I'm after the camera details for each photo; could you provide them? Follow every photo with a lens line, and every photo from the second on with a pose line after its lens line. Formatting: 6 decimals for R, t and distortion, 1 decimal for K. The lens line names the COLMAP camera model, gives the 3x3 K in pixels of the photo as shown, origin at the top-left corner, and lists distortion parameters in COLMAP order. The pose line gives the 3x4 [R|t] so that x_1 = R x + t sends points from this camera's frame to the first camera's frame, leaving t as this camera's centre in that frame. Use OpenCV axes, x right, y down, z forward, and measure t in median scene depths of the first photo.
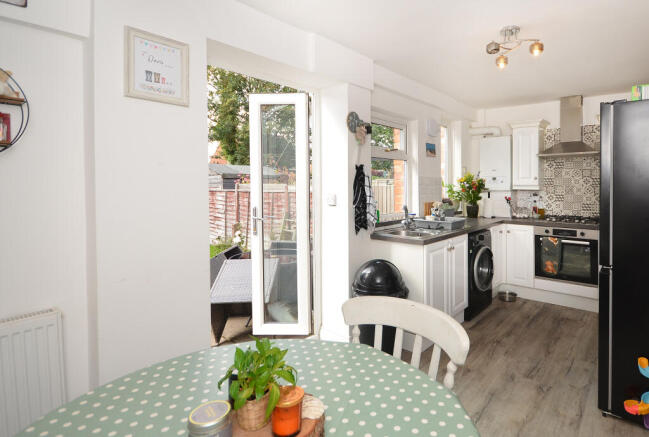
lens RADIAL K [[345.7, 0, 391.9], [0, 345.7, 185.8], [0, 0, 1]] dist [0.025964, 0.000175]
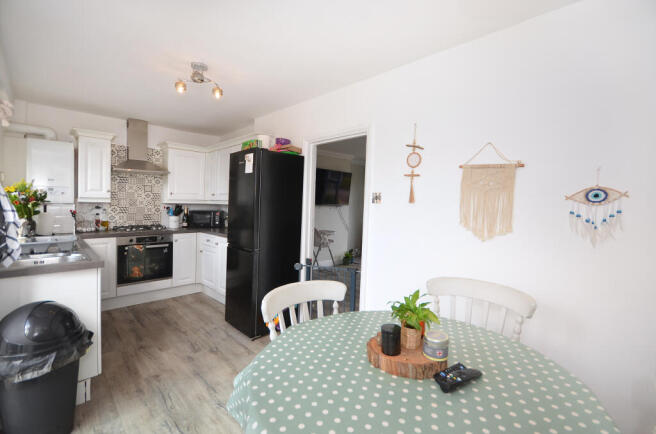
lens RADIAL K [[290.5, 0, 328.0], [0, 290.5, 217.0], [0, 0, 1]] dist [-0.003734, -0.000545]
pose [[0.184760, -0.045791, 0.981716, -0.304153], [-0.010678, 0.998761, 0.048596, 0.005701], [-0.982726, -0.019461, 0.184042, 0.206944]]
